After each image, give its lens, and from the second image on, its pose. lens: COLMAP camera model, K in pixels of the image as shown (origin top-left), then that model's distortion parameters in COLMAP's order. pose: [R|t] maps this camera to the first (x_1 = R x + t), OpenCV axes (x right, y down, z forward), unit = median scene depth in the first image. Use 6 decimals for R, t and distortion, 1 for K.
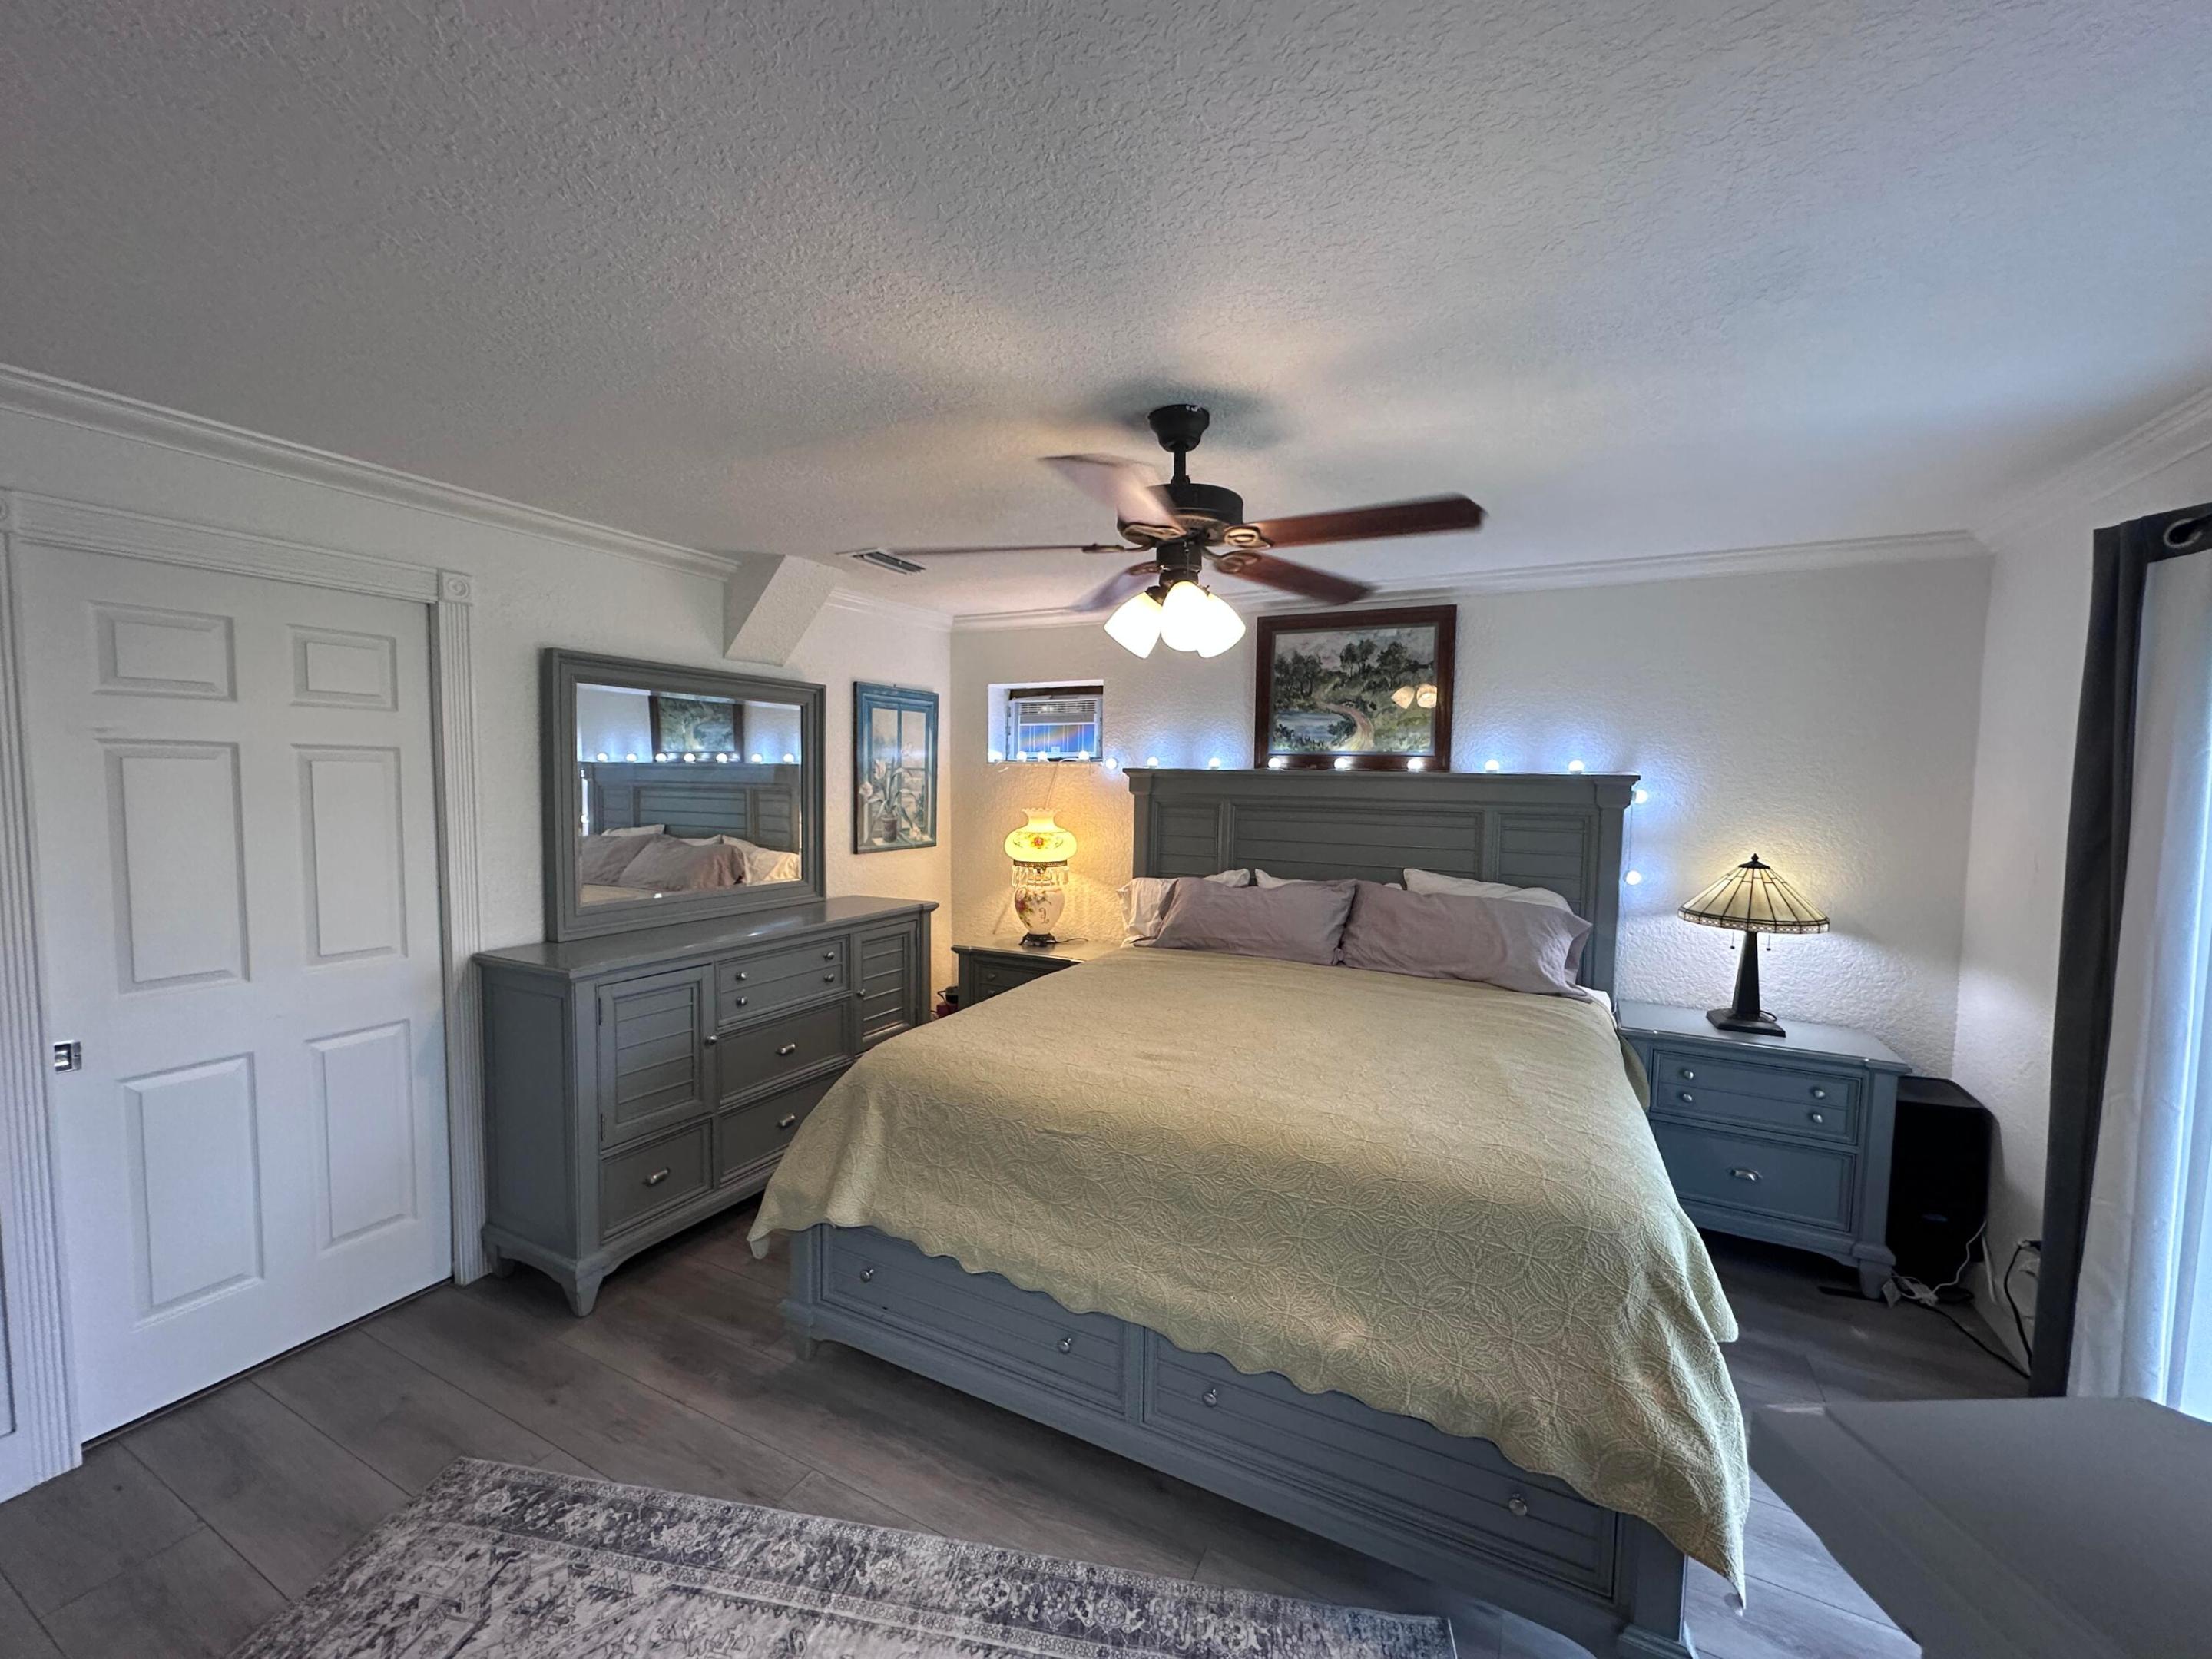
lens RADIAL K [[884.0, 0, 1106.0], [0, 884.0, 829.5], [0, 0, 1]] dist [-0.003279, 0.000344]
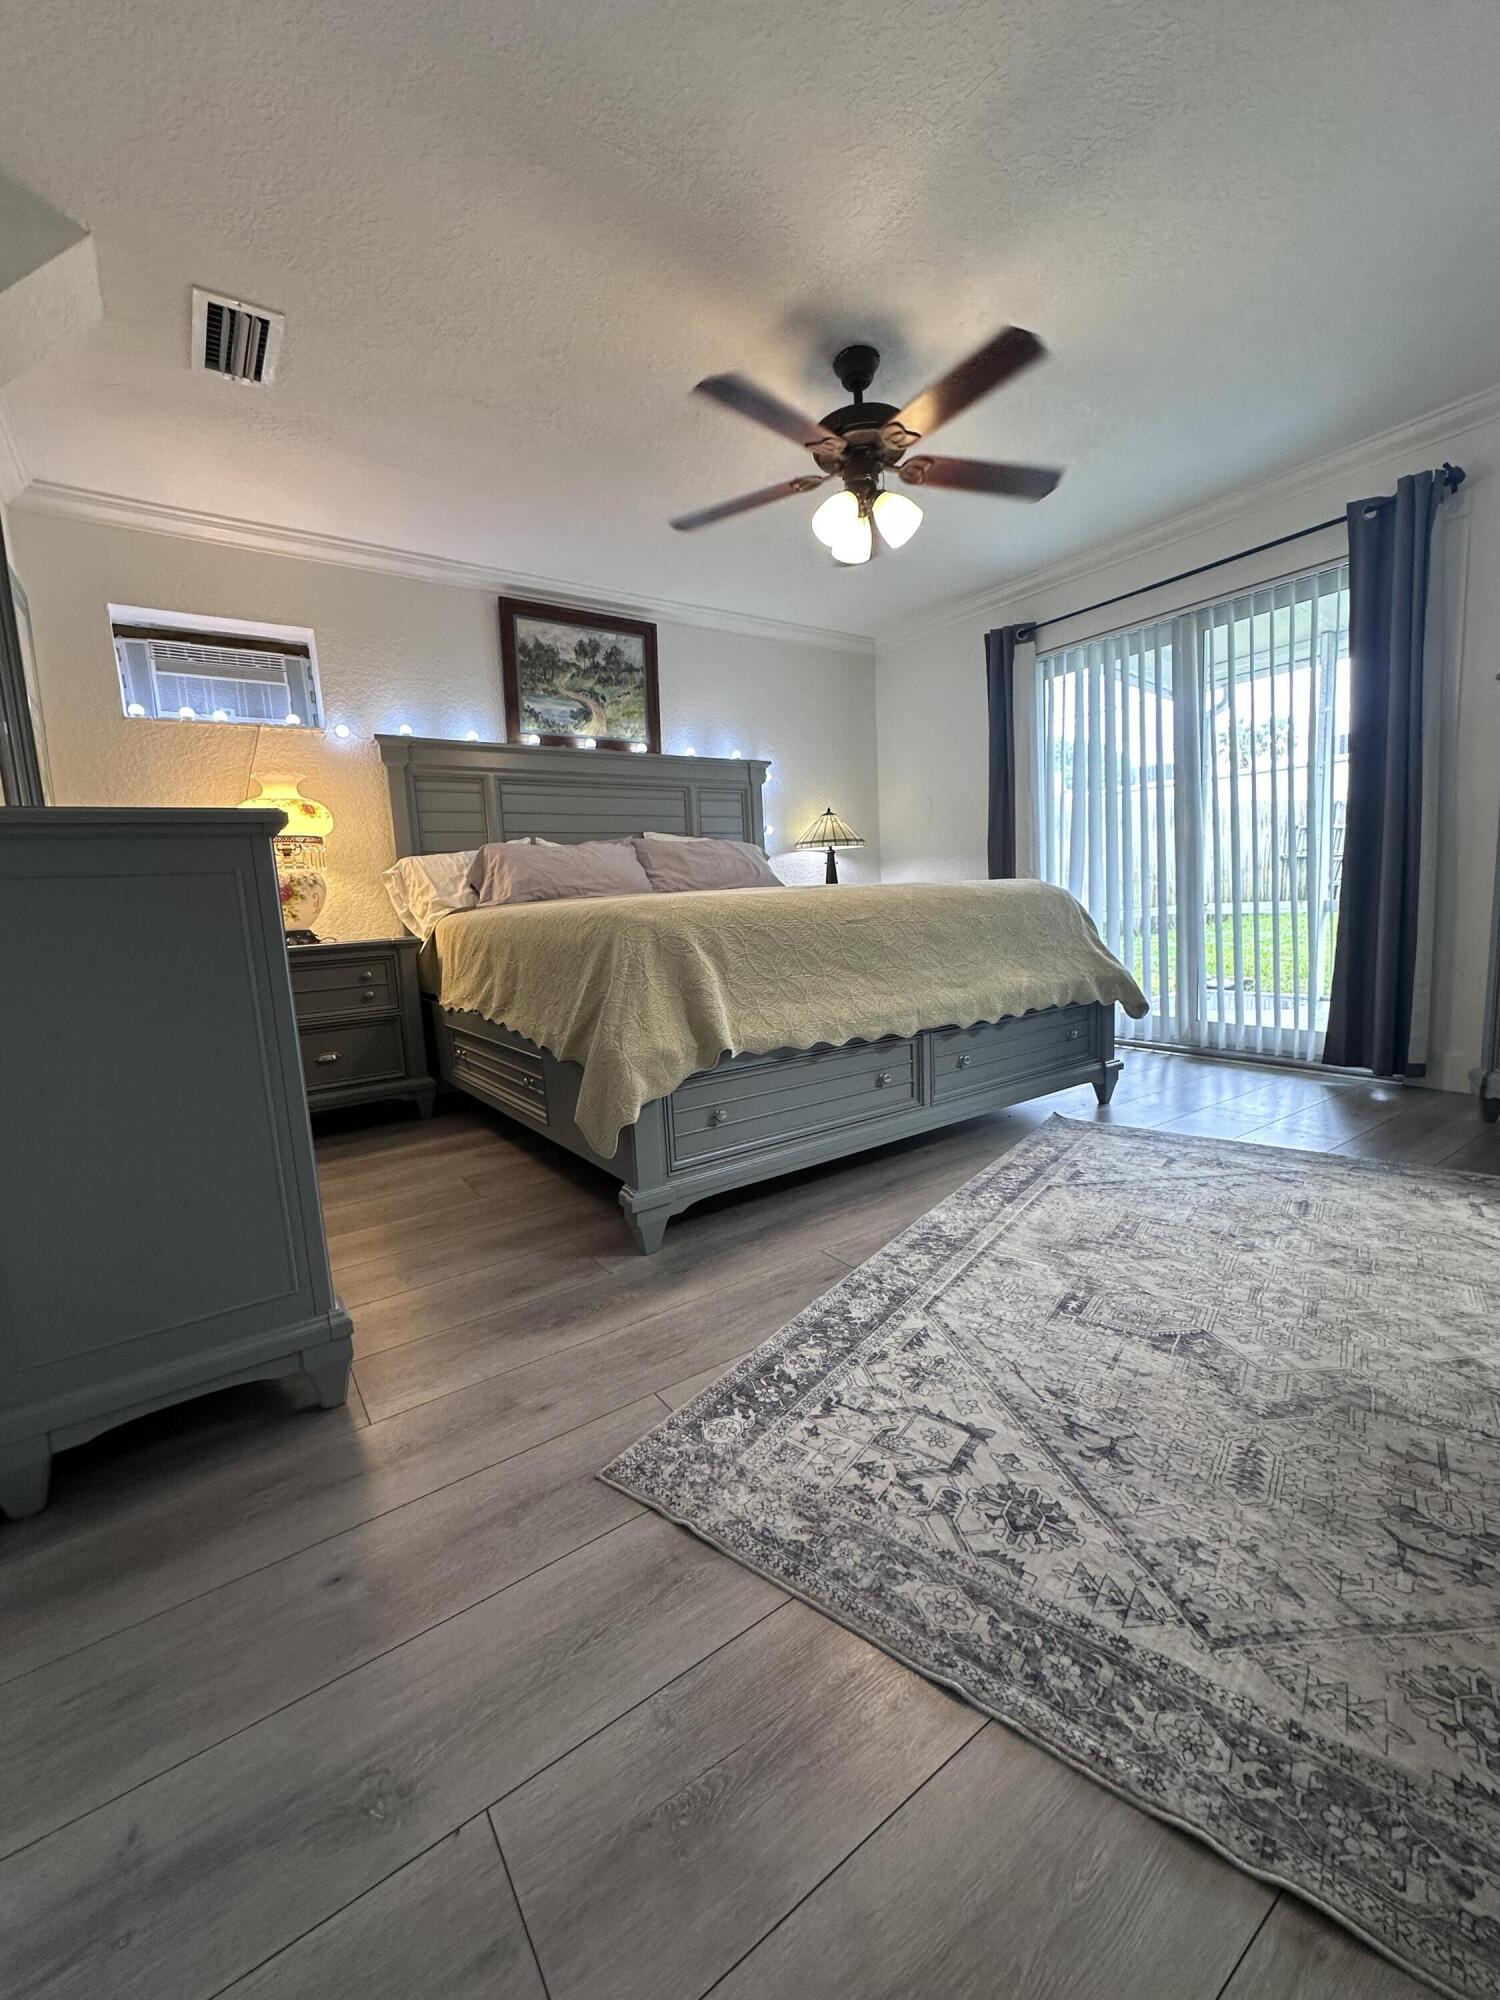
lens RADIAL K [[799.2, 0, 750.0], [0, 799.2, 1000.0], [0, 0, 1]] dist [-0.003279, 0.000344]
pose [[0.464915, -0.151128, 0.872361, -0.686060], [0.115261, 0.987270, 0.109607, 0.189737], [-0.877821, 0.049591, 0.476415, 0.362906]]
